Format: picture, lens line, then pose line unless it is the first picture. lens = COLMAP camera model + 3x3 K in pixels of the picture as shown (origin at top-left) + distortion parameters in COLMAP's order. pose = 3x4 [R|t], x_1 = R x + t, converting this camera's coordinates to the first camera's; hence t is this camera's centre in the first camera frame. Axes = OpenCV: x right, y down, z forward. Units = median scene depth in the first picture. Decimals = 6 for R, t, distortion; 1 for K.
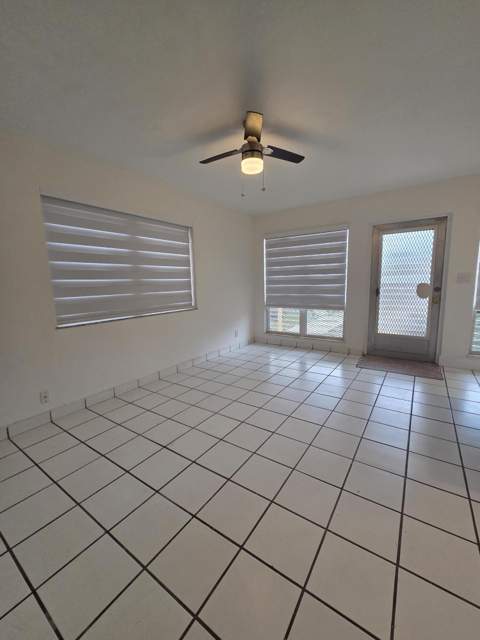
lens RADIAL K [[263.1, 0, 241.7], [0, 263.1, 317.7], [0, 0, 1]] dist [0.001294, 0.001270]
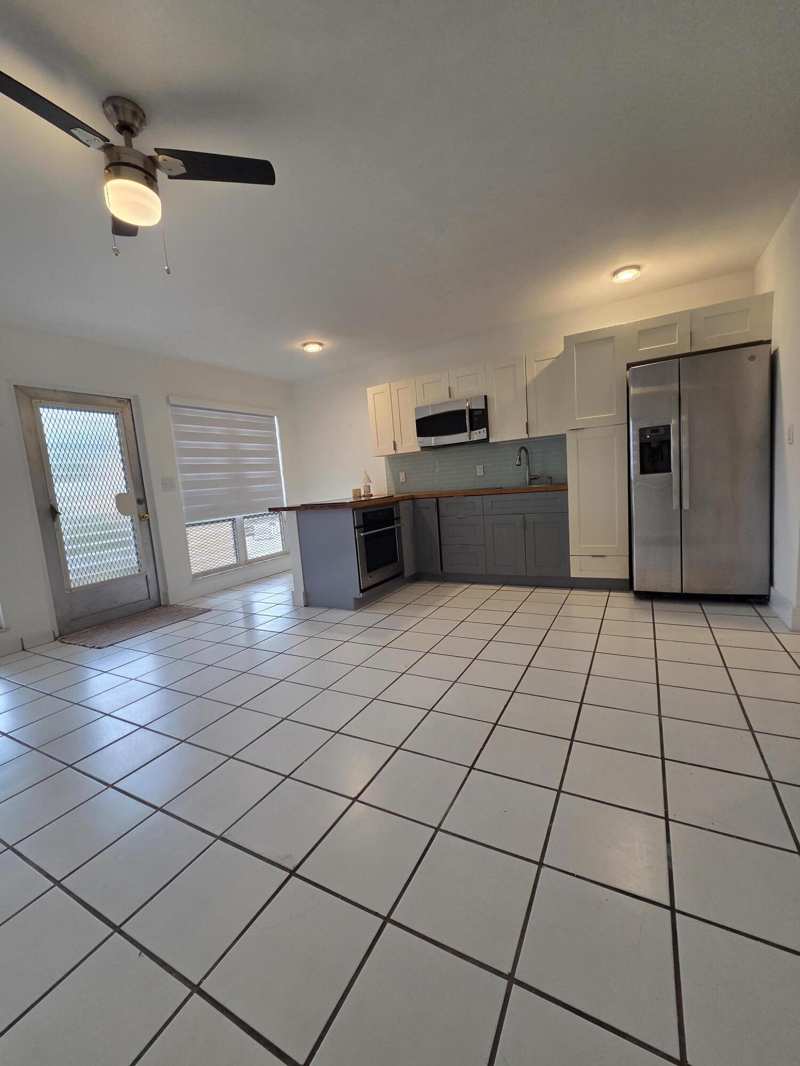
lens RADIAL K [[438.3, 0, 404.4], [0, 438.3, 534.0], [0, 0, 1]] dist [0.001294, 0.001270]
pose [[-0.093113, -0.098741, 0.990747, -0.395347], [0.210746, 0.970570, 0.116537, -0.009127], [-0.973096, 0.219647, -0.069563, 0.346406]]
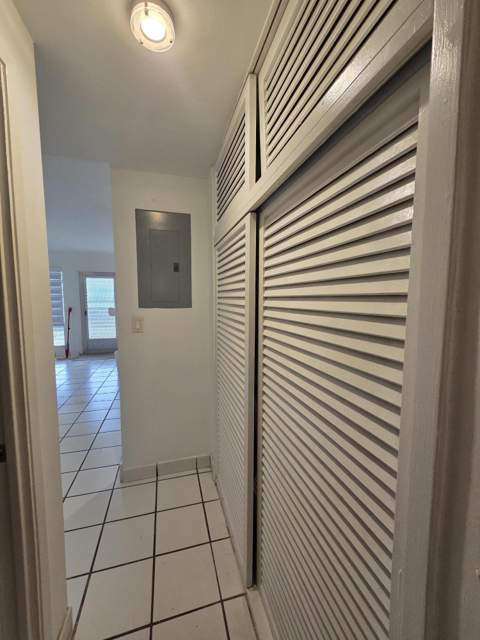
lens RADIAL K [[263.1, 0, 241.3], [0, 263.1, 321.4], [0, 0, 1]] dist [0.001294, 0.001270]
pose [[0.638947, -0.045622, 0.767897, -0.094299], [0.095419, 0.995231, -0.020267, 0.066097], [-0.763310, 0.086221, 0.640253, -0.657036]]
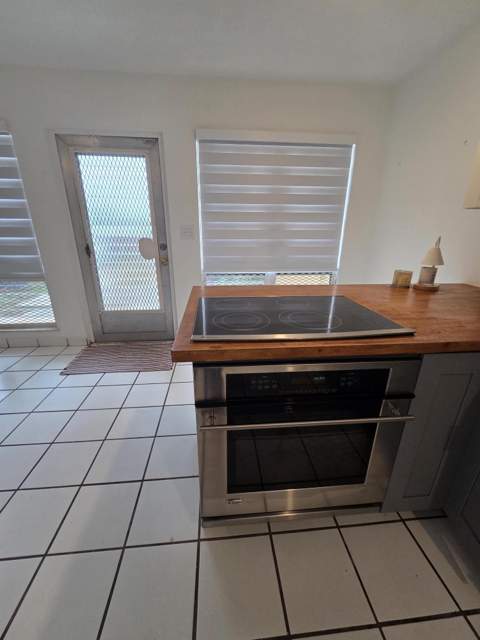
lens RADIAL K [[263.1, 0, 233.5], [0, 263.1, 321.9], [0, 0, 1]] dist [0.001294, 0.001270]
pose [[0.777756, -0.189322, 0.599377, 0.336219], [0.063991, 0.972456, 0.224130, -0.045005], [-0.625301, -0.135964, 0.768448, 0.219262]]
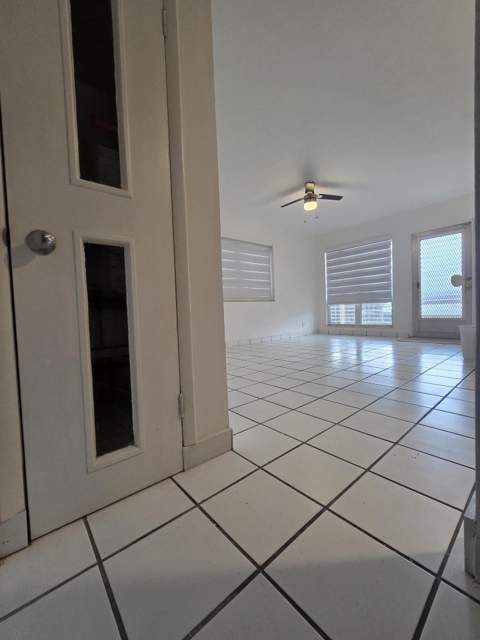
lens RADIAL K [[263.1, 0, 238.7], [0, 263.1, 317.3], [0, 0, 1]] dist [0.001294, 0.001270]
pose [[0.963308, -0.005616, -0.268340, 0.023632], [-0.022862, 0.994431, -0.102885, 0.187070], [0.267424, 0.105245, 0.957814, -0.382911]]
